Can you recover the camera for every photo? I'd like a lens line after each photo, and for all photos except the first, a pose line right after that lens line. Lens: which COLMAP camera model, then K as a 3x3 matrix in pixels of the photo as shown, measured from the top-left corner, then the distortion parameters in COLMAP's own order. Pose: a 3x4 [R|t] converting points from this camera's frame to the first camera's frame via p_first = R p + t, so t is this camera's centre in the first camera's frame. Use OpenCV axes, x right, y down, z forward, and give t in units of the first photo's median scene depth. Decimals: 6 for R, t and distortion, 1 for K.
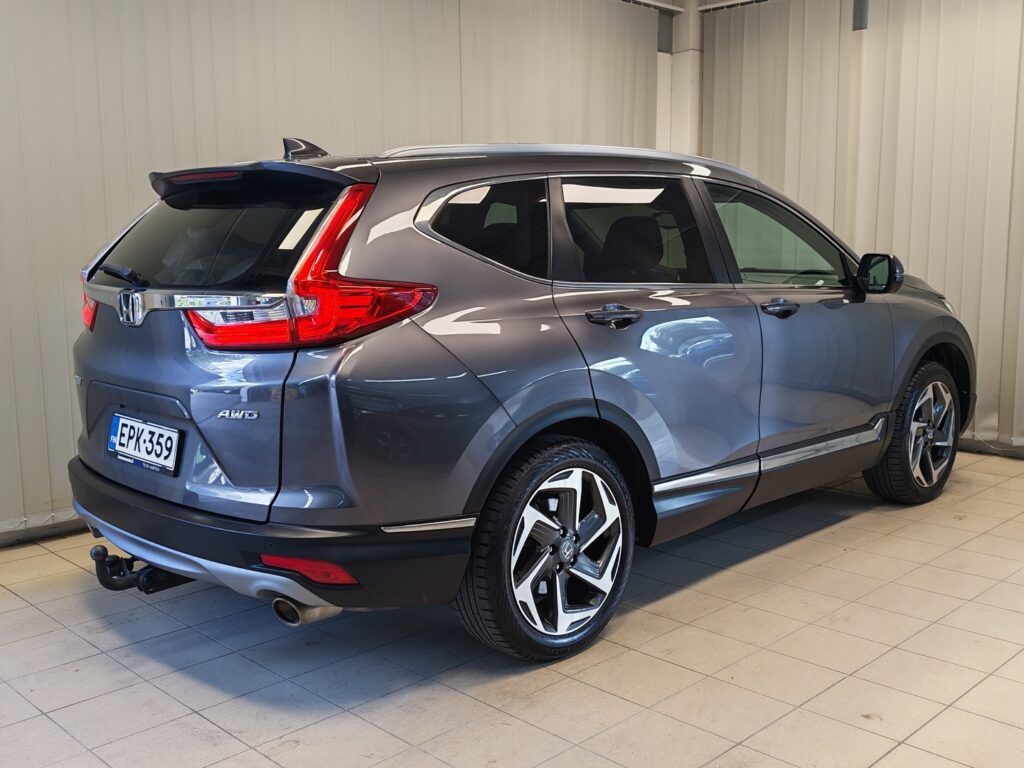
lens RADIAL K [[1033.8, 0, 513.4], [0, 1033.8, 389.8], [0, 0, 1]] dist [0.056667, -0.005406]
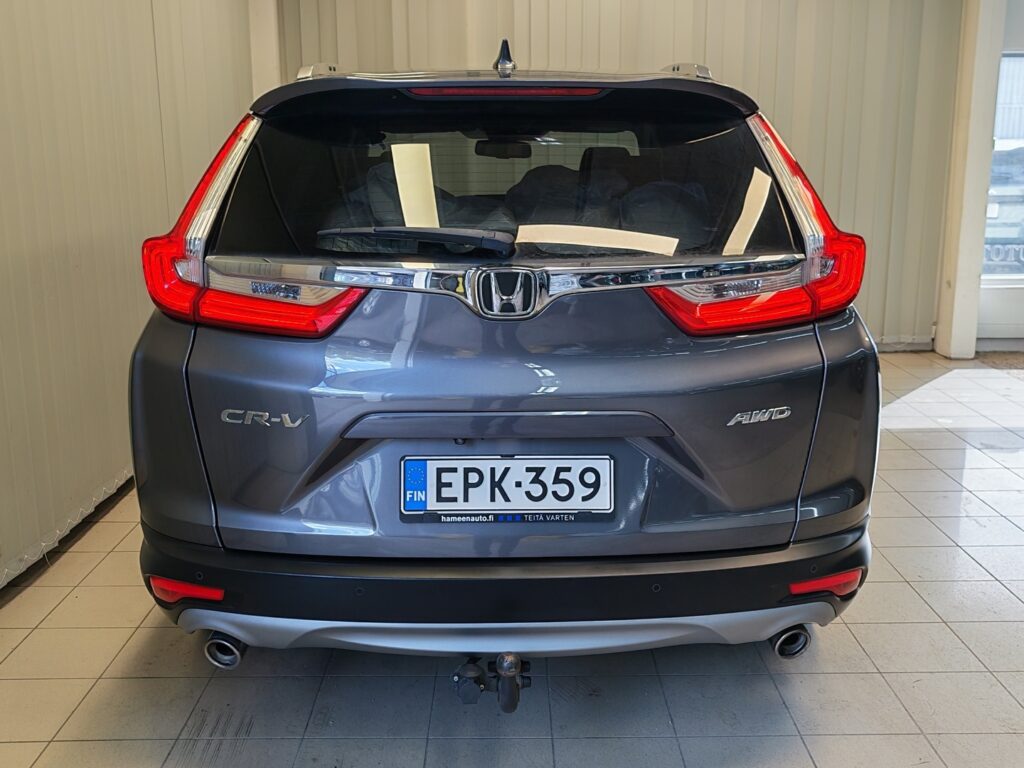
lens RADIAL K [[1033.8, 0, 513.4], [0, 1033.8, 389.8], [0, 0, 1]] dist [0.056667, -0.005406]
pose [[0.676056, -0.151300, 0.721149, -0.841872], [0.098594, 0.988466, 0.114954, -0.090512], [-0.730224, -0.006614, 0.683176, 0.544896]]
